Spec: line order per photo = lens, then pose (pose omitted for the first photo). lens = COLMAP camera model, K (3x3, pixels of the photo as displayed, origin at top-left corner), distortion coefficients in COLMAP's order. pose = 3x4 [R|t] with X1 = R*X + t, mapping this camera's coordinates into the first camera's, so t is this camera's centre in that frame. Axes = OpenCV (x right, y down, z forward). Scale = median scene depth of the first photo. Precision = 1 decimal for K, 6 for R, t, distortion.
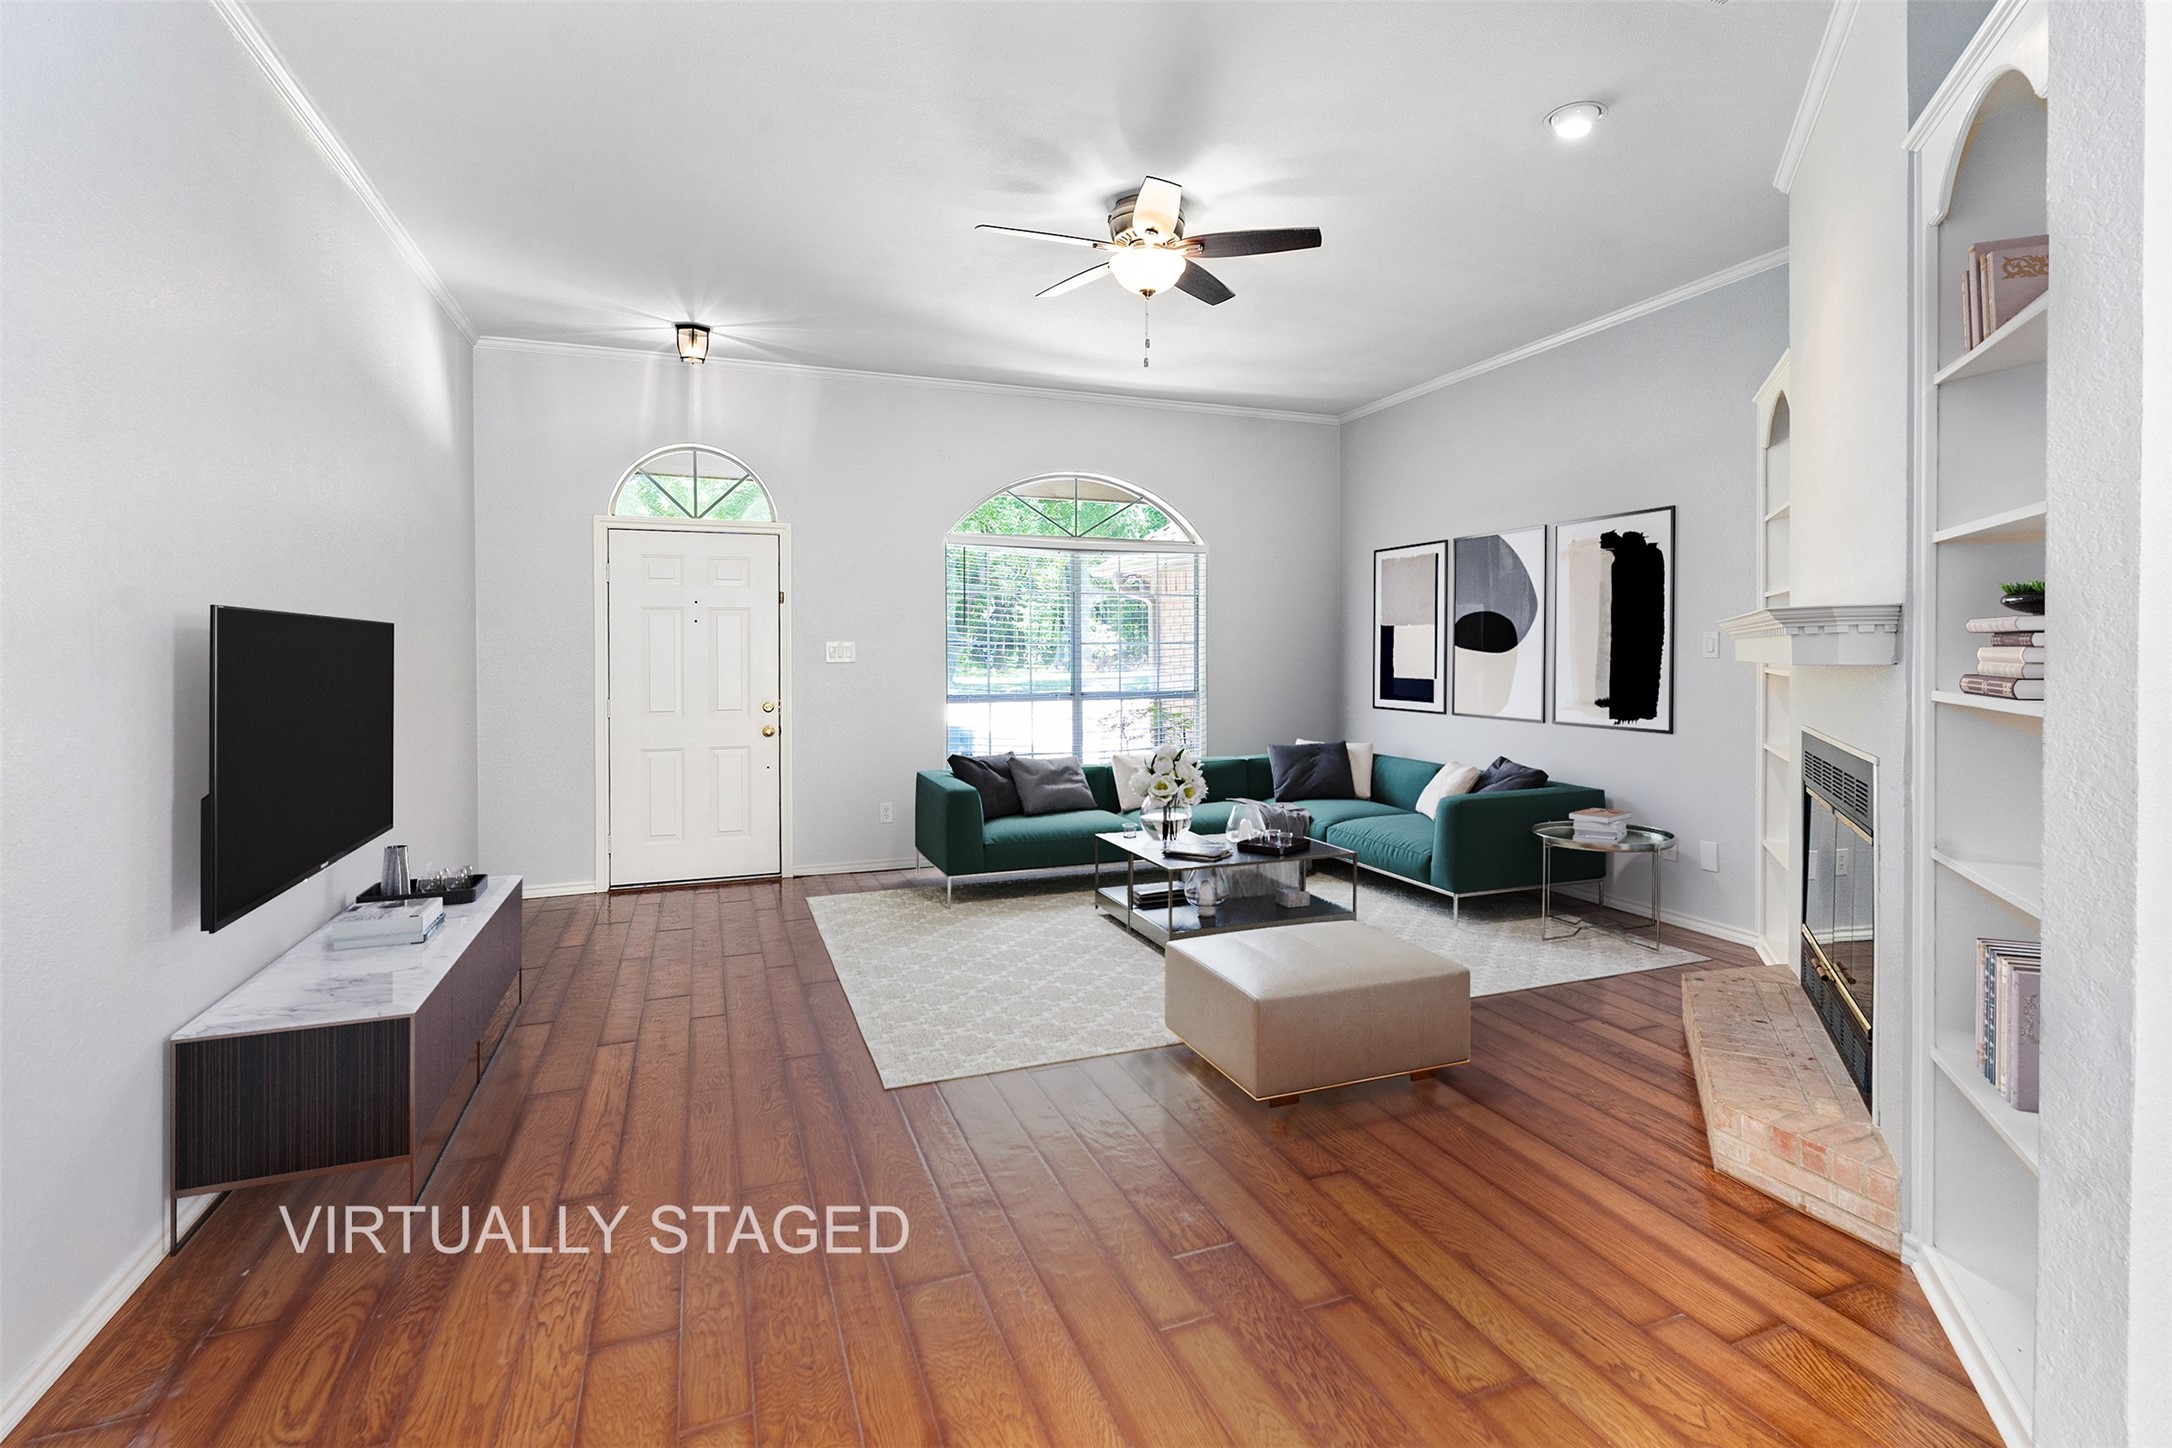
lens RADIAL K [[1055.2, 0, 1131.0], [0, 1055.2, 655.9], [0, 0, 1]] dist [0.001252, 0.000397]
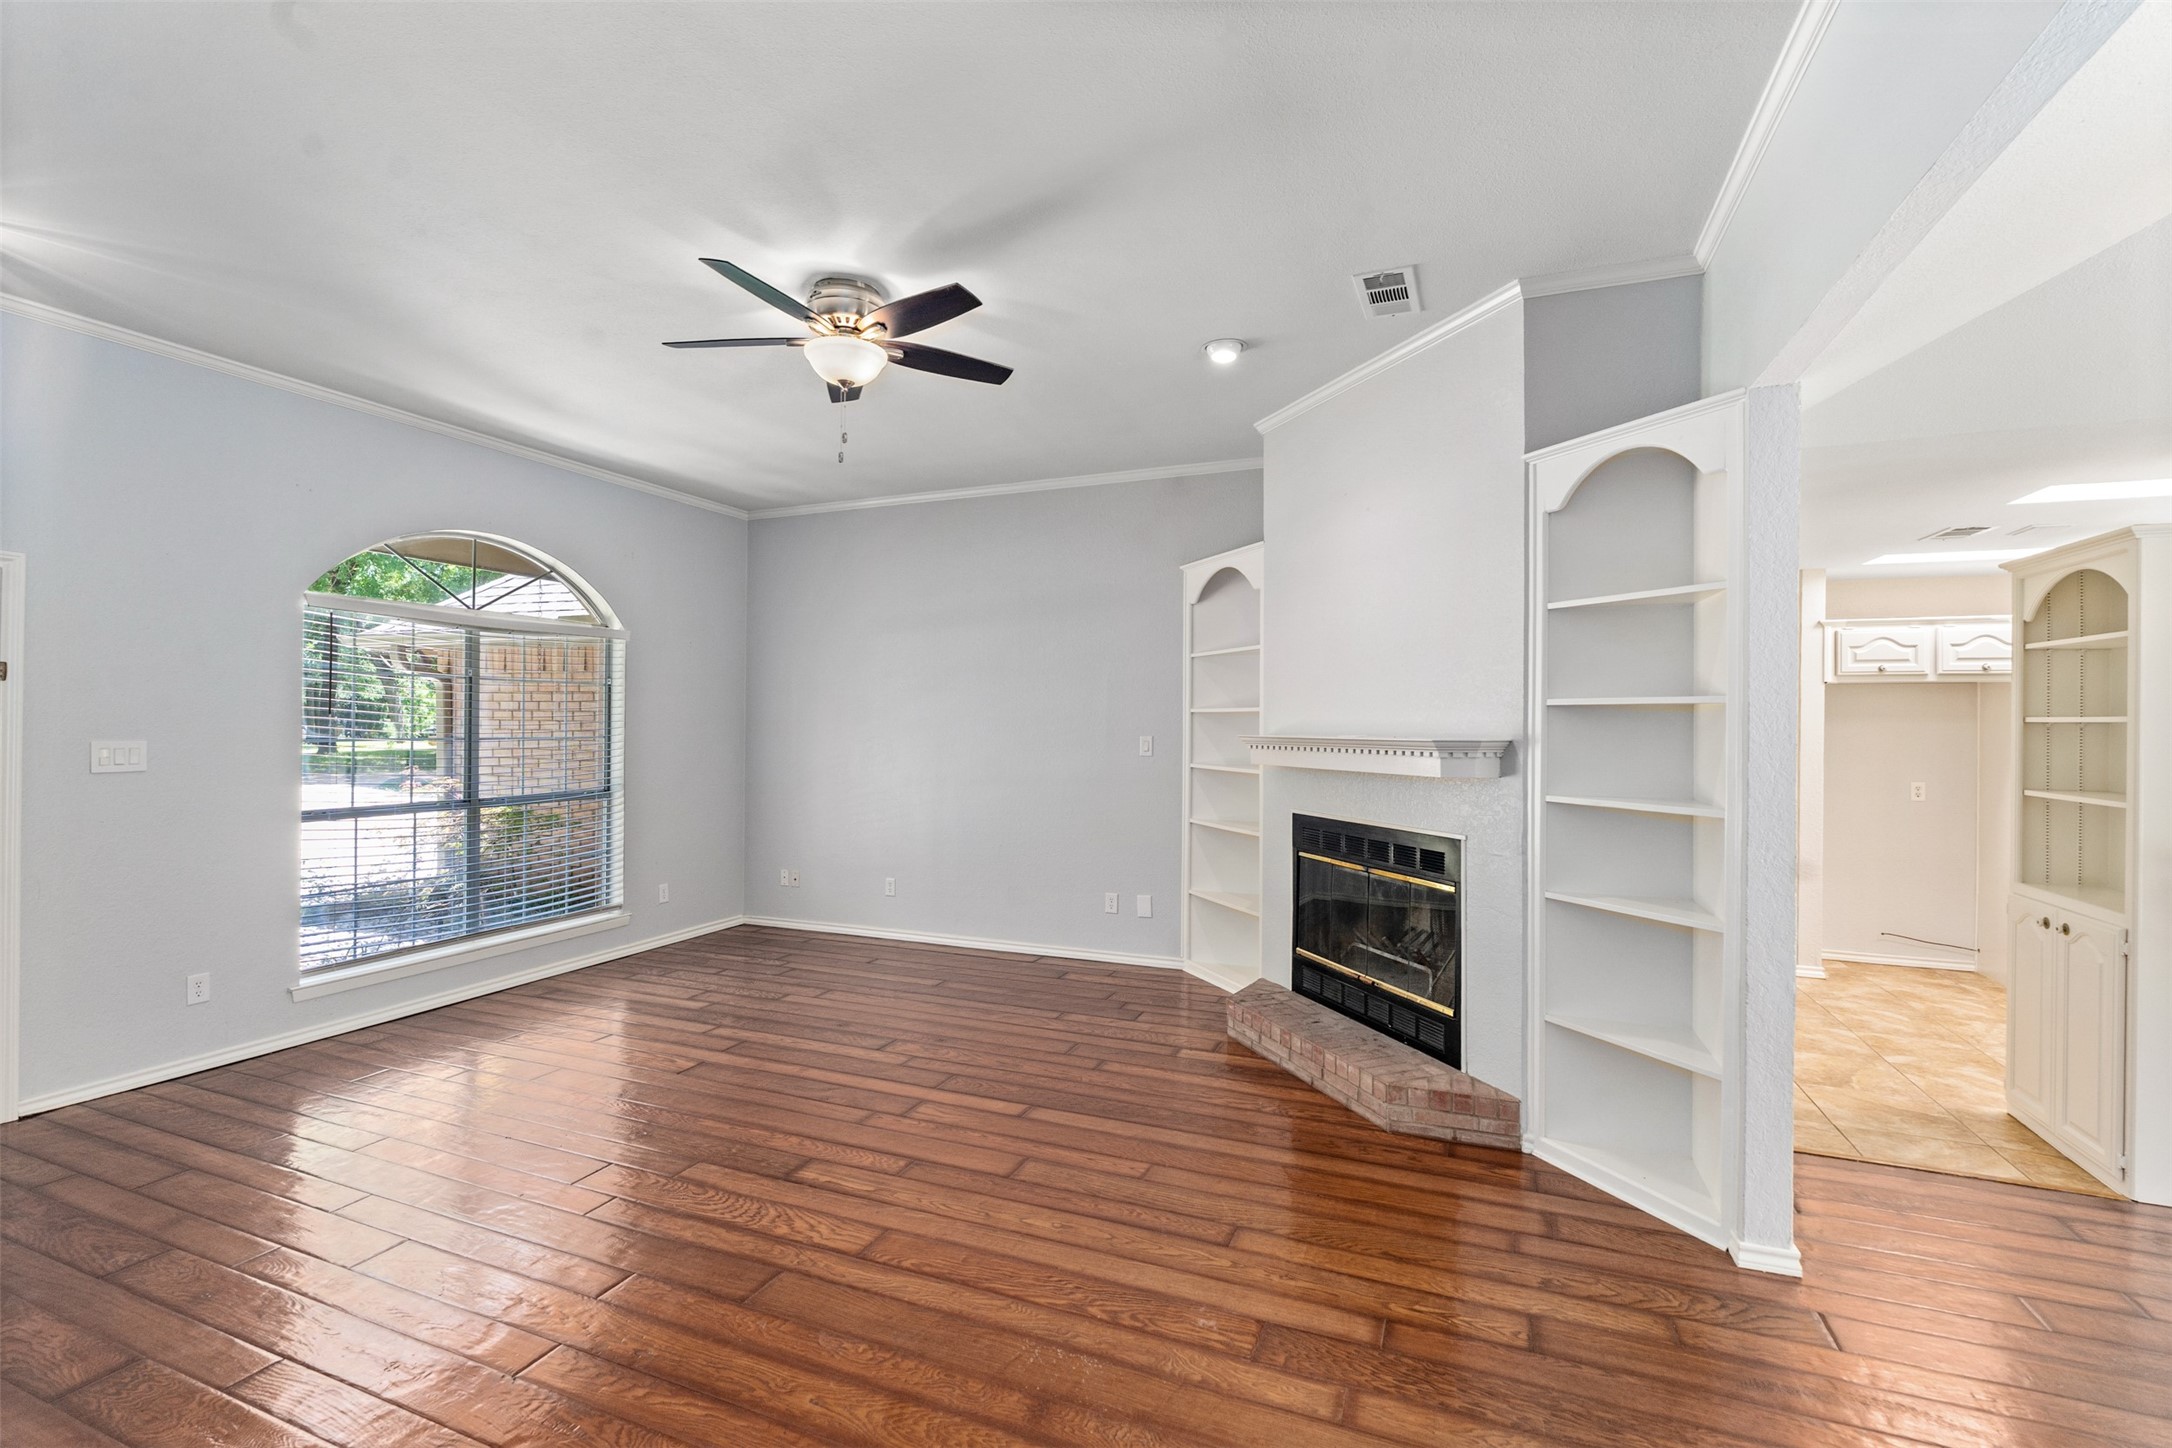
lens RADIAL K [[964.8, 0, 1047.6], [0, 964.8, 719.3], [0, 0, 1]] dist [-0.005296, -0.000242]
pose [[0.708310, 0.009400, 0.705839, -0.474869], [-0.003277, 0.999944, -0.010029, -0.038016], [-0.705894, 0.004791, 0.708301, 0.275159]]
